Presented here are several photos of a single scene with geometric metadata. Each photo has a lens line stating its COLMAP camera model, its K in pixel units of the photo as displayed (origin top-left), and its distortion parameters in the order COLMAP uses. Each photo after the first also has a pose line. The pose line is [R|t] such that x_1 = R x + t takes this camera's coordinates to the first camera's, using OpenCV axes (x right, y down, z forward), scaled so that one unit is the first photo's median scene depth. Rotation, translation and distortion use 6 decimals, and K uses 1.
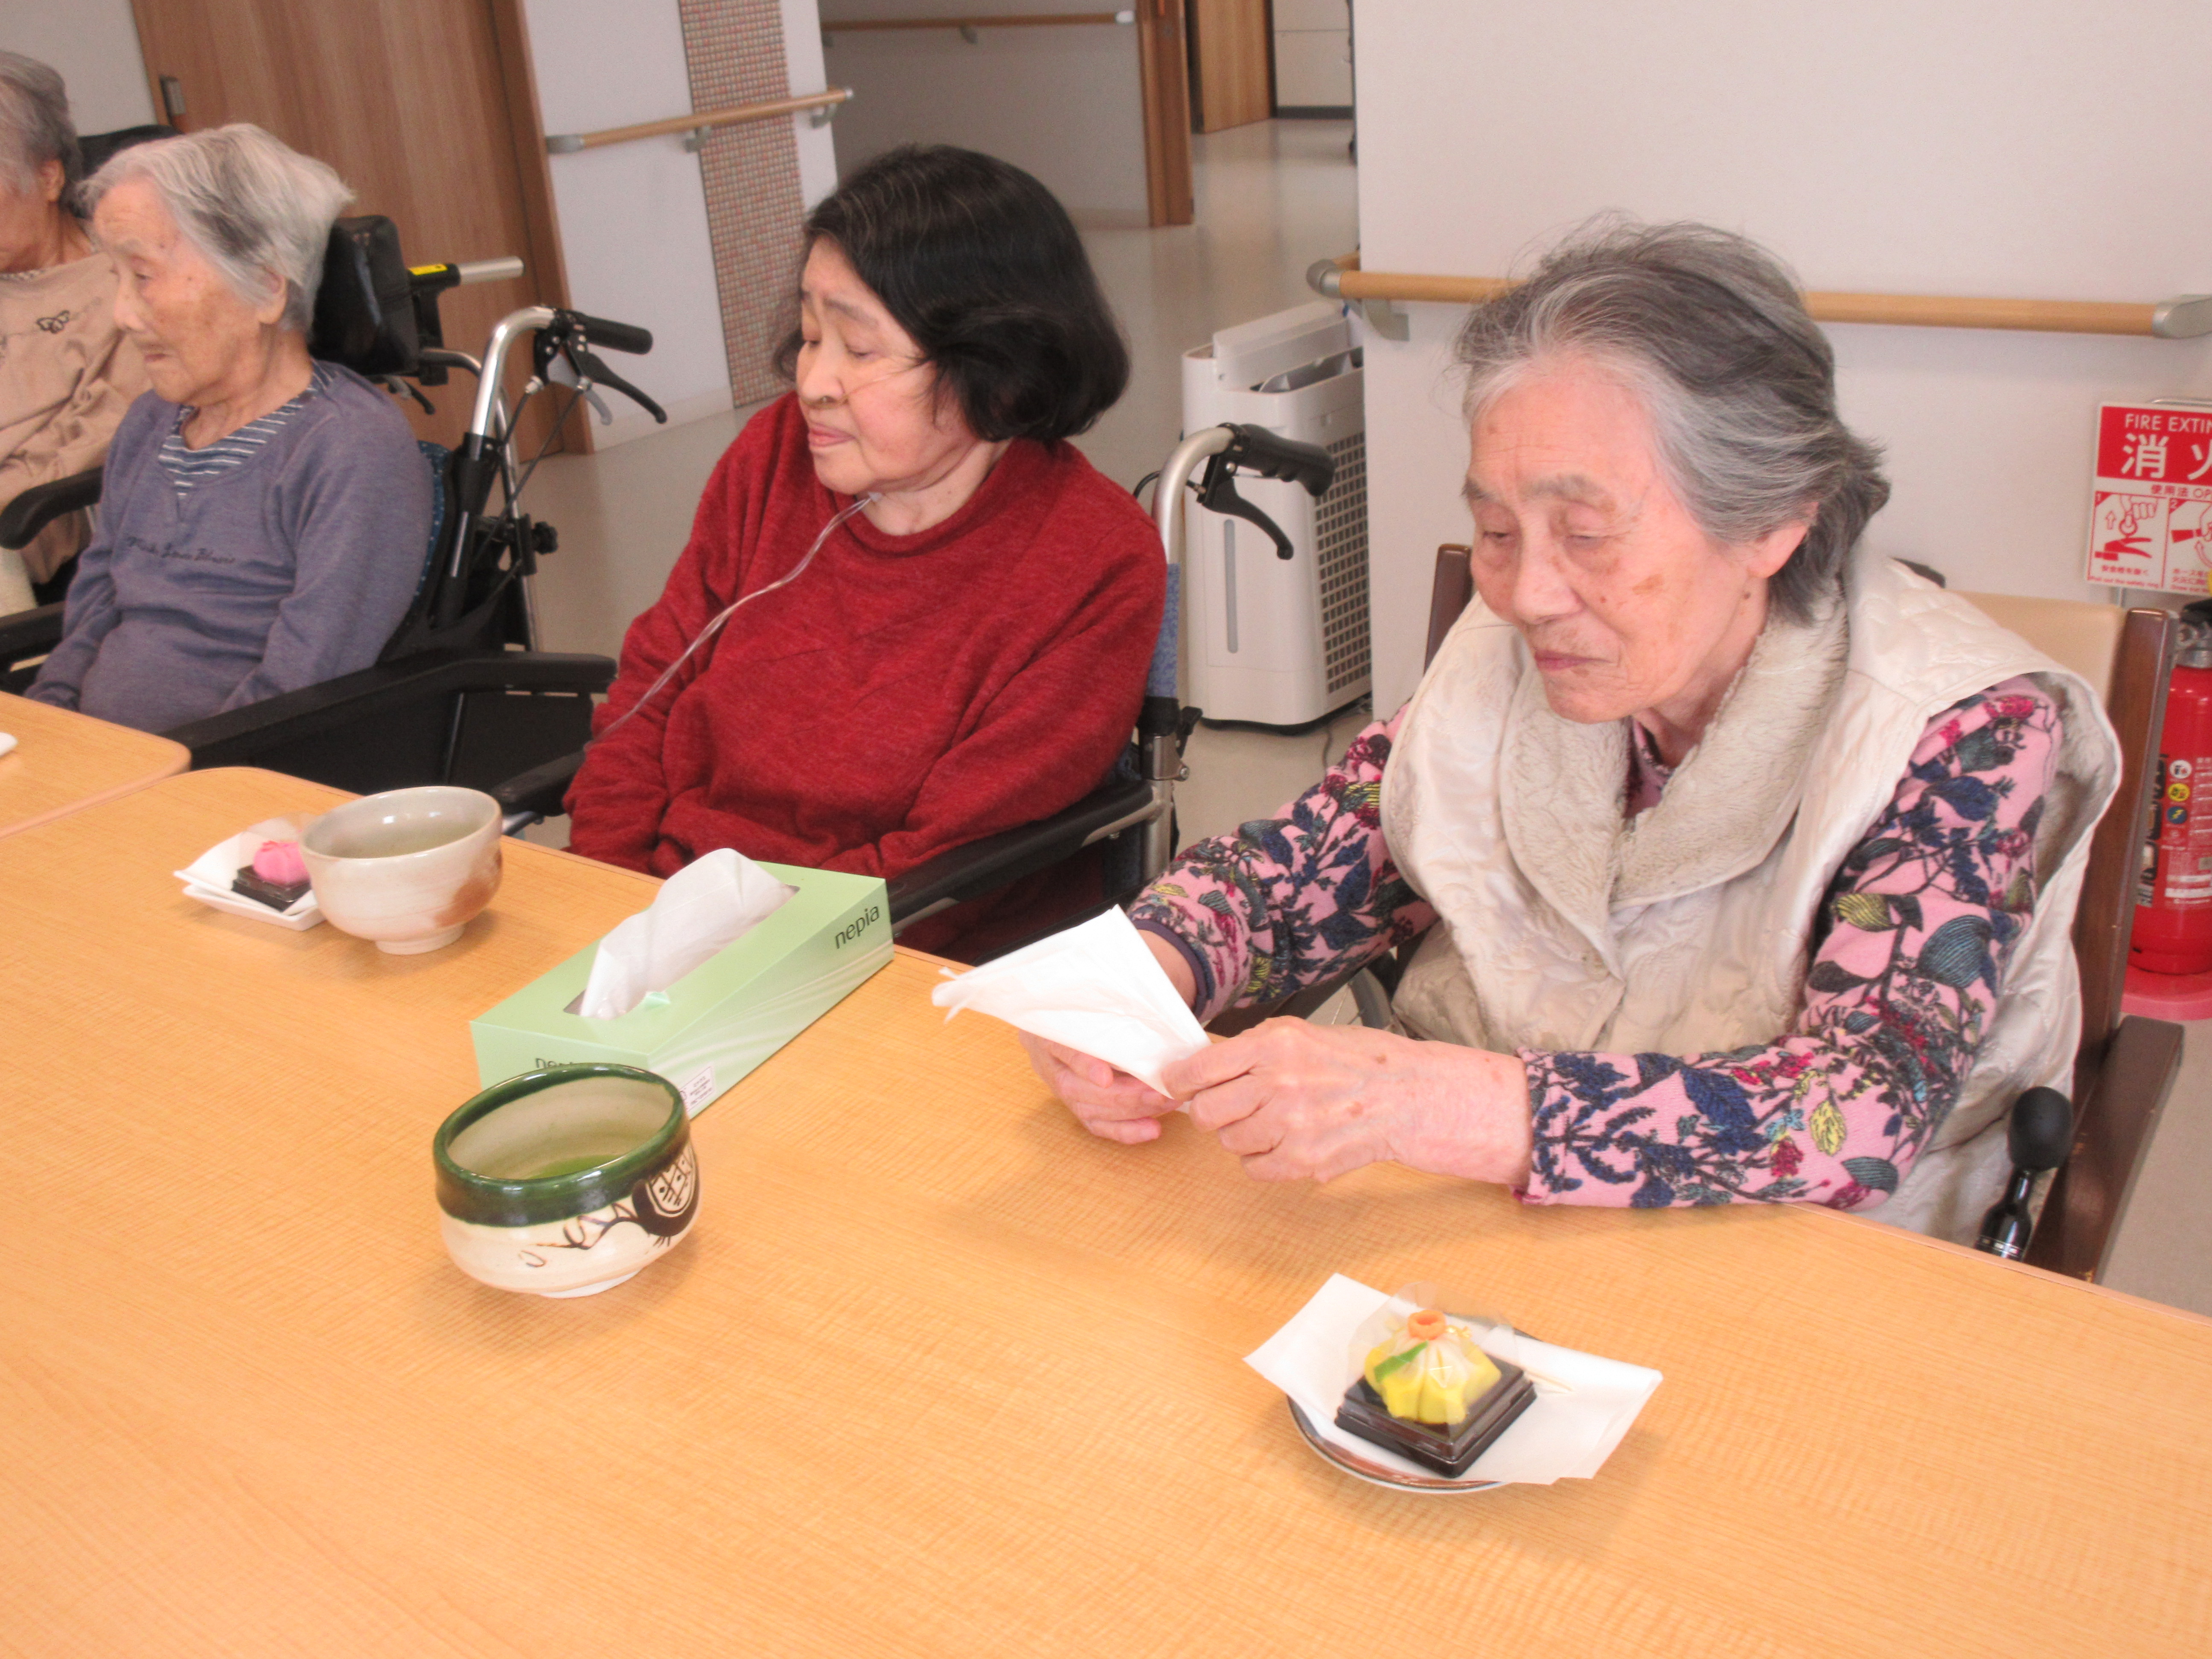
lens RADIAL K [[2250.8, 0, 1104.4], [0, 2250.8, 852.1], [0, 0, 1]] dist [-0.012384, 0.003376]
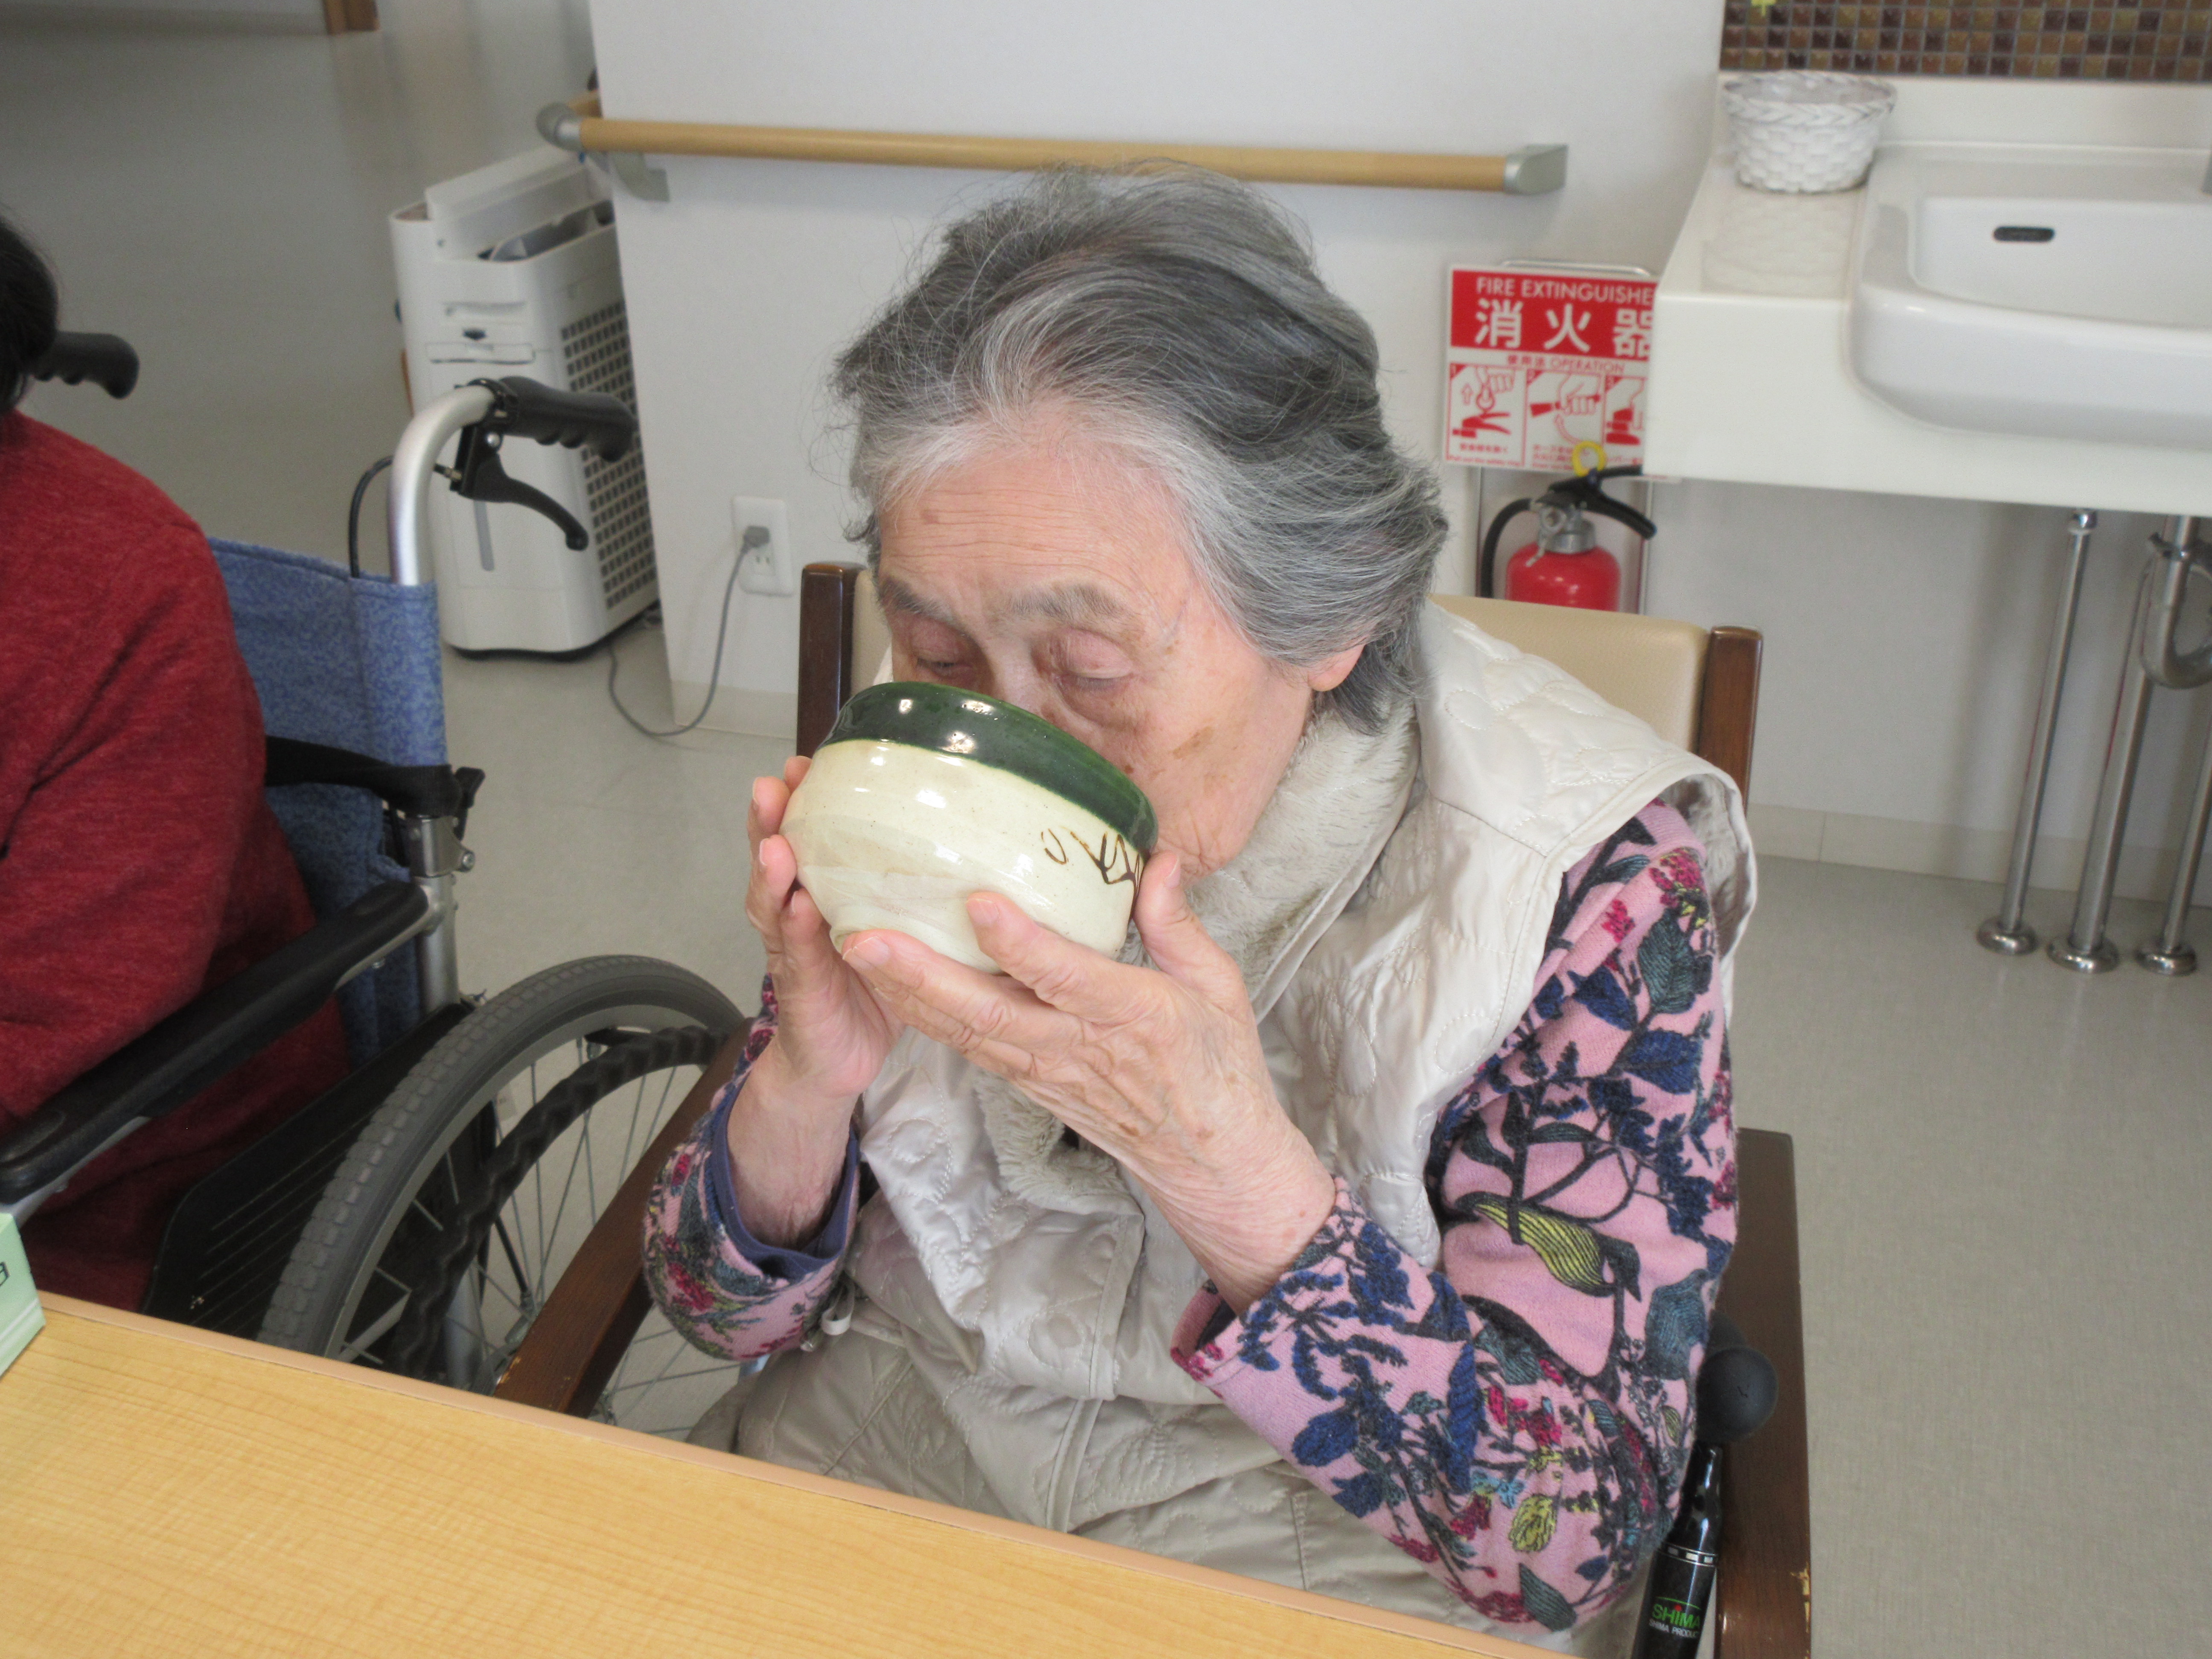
lens RADIAL K [[2325.5, 0, 1104.8], [0, 2325.5, 817.3], [0, 0, 1]] dist [0.043051, -0.022705]
pose [[0.947258, -0.100246, 0.304389, 0.001290], [0.081573, 0.993954, 0.073491, -0.071353], [-0.309916, -0.044785, 0.949709, 0.164167]]
